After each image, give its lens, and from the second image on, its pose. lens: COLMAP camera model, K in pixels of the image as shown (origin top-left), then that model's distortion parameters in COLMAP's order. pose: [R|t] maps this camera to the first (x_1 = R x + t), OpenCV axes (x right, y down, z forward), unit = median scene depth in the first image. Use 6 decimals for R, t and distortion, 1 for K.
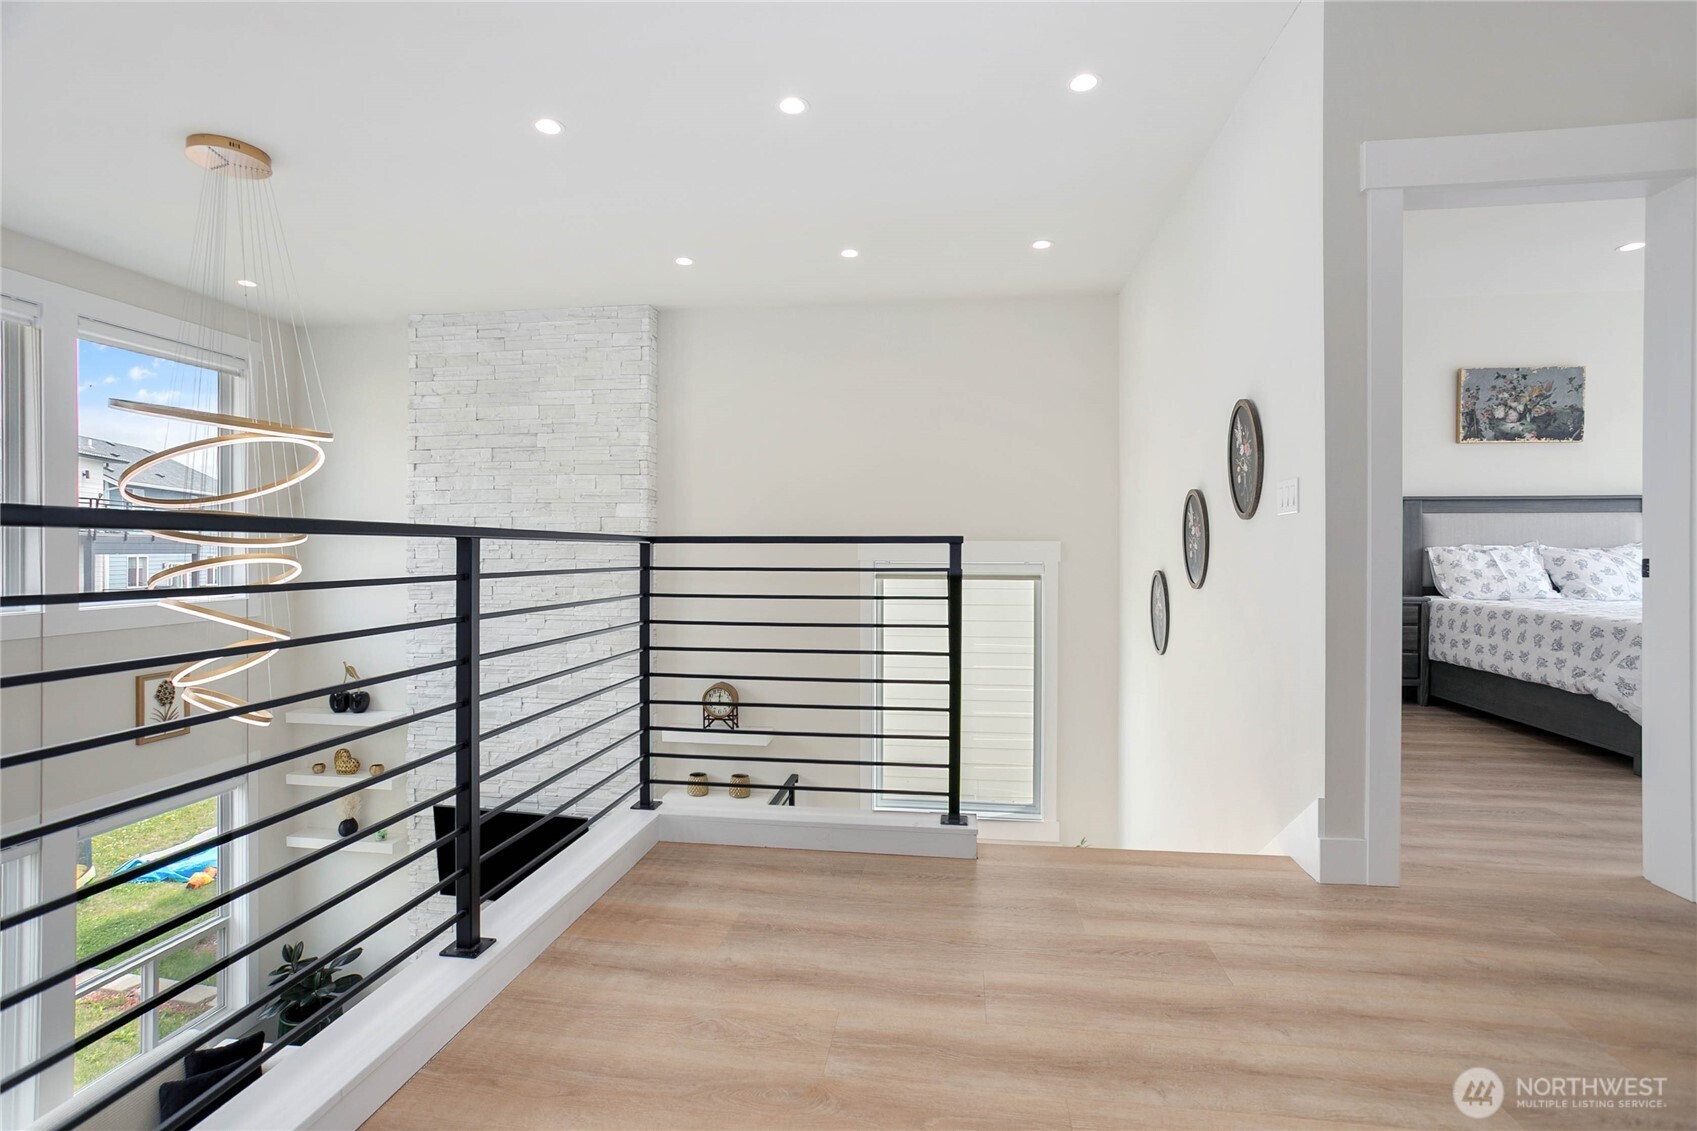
lens RADIAL K [[819.6, 0, 843.9], [0, 819.6, 555.2], [0, 0, 1]] dist [-0.052224, 0.033306]
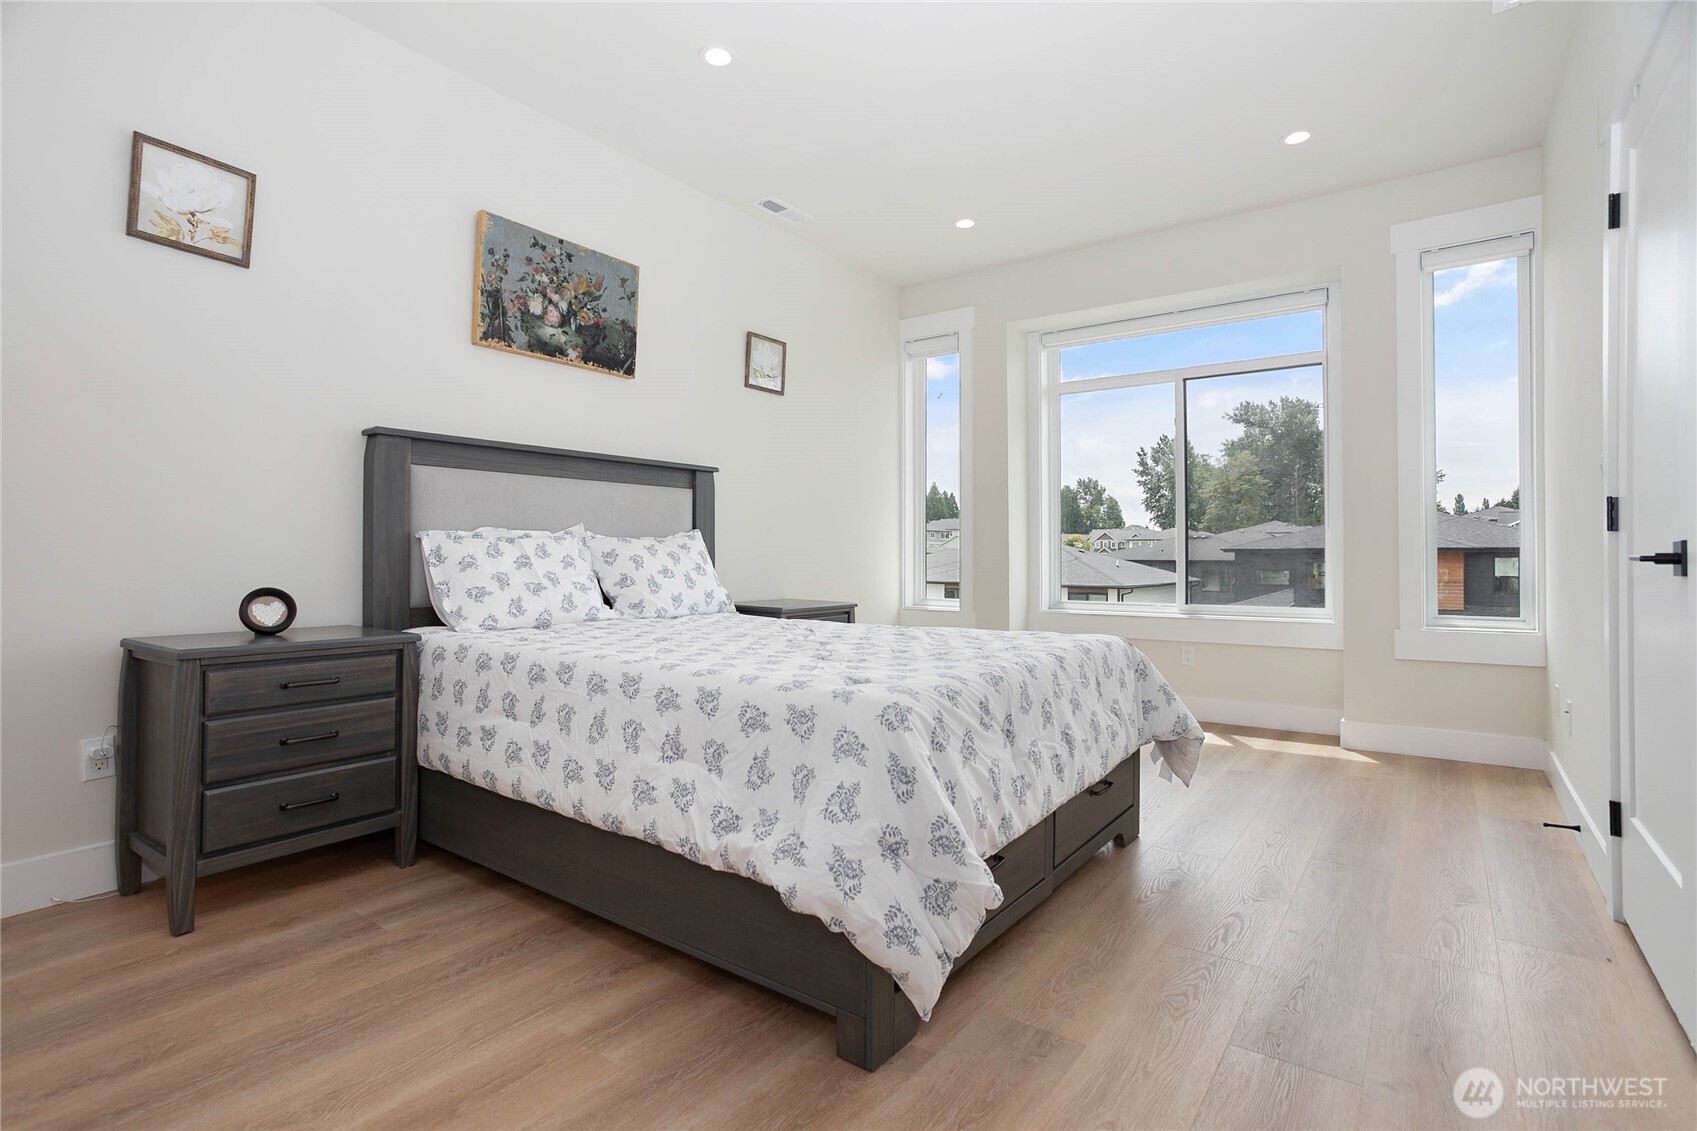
lens RADIAL K [[829.3, 0, 844.1], [0, 829.3, 544.3], [0, 0, 1]] dist [-0.064634, 0.036278]
pose [[0.469039, 0.014195, 0.883063, 0.410940], [-0.000575, 0.999876, -0.015767, 0.007343], [-0.883177, 0.006887, 0.468989, 0.541121]]
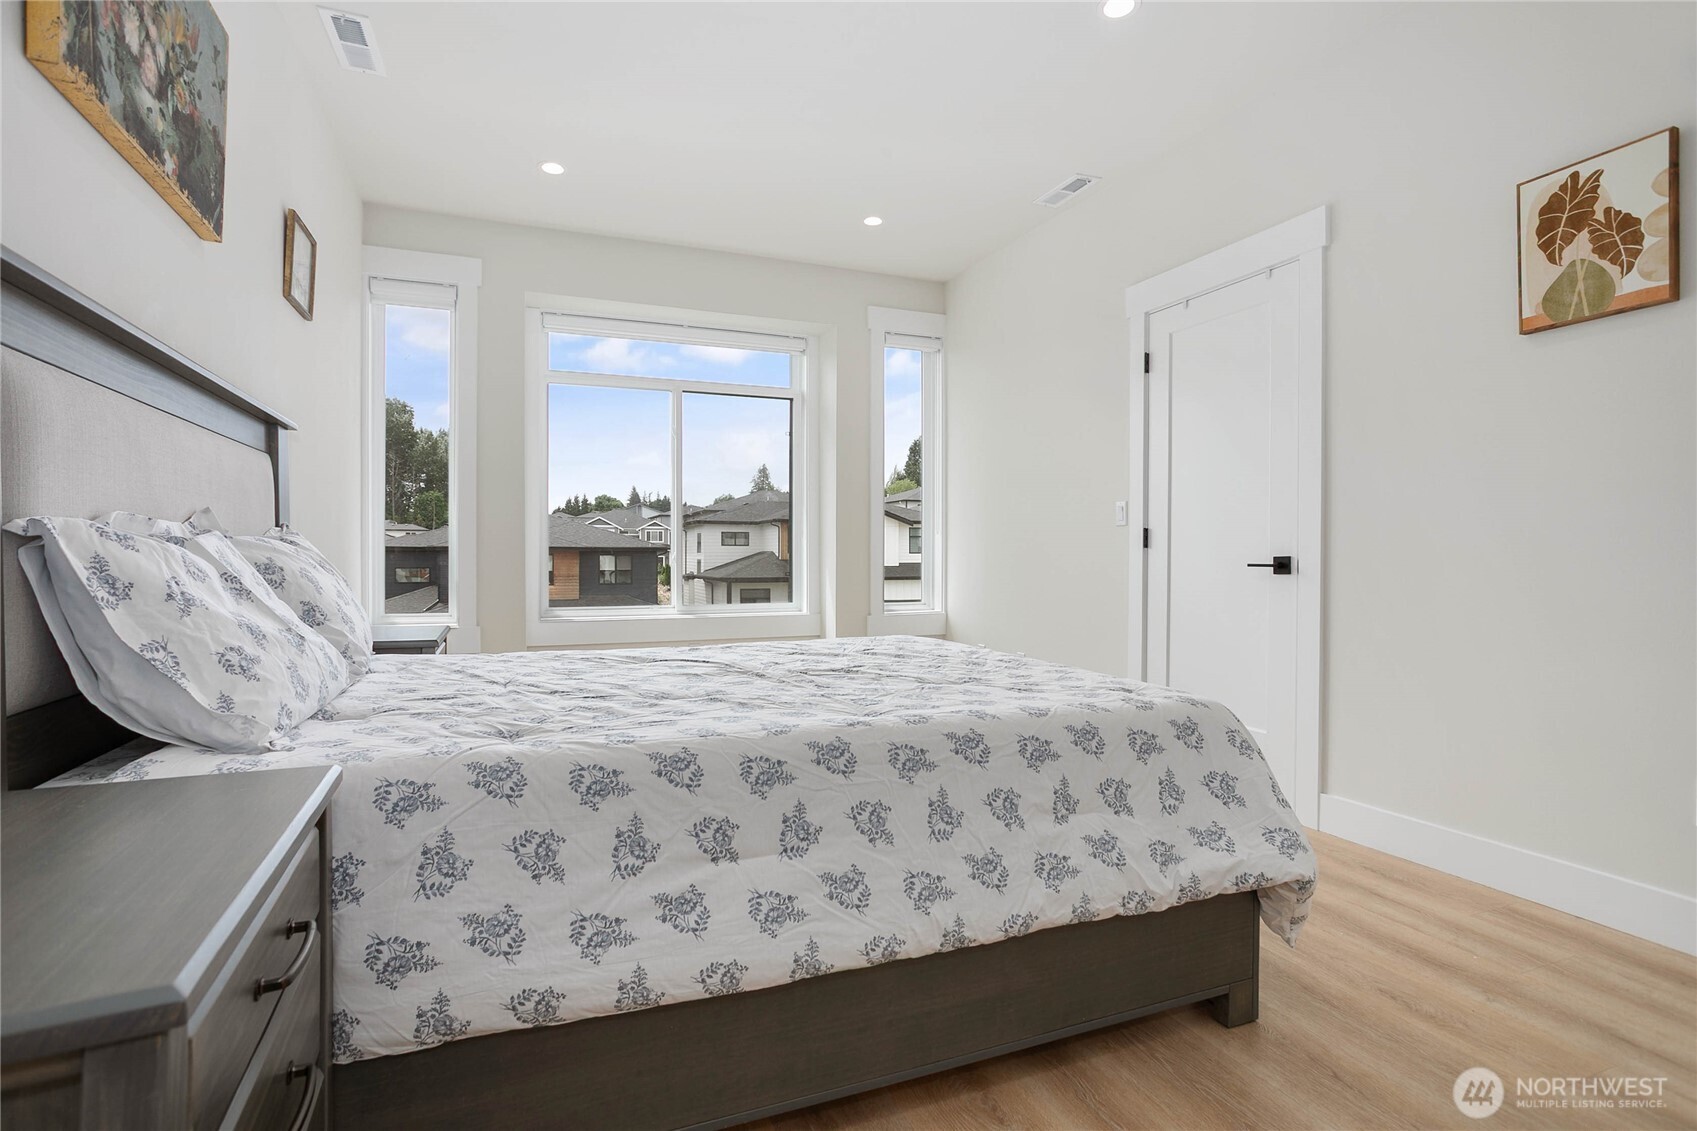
lens RADIAL K [[816.1, 0, 845.1], [0, 816.1, 562.9], [0, 0, 1]] dist [-0.053983, 0.033886]
pose [[-0.510327, -0.008355, 0.859940, 0.477096], [-0.000180, 0.999954, 0.009609, -0.000289], [-0.859981, 0.004749, -0.510305, 0.969742]]
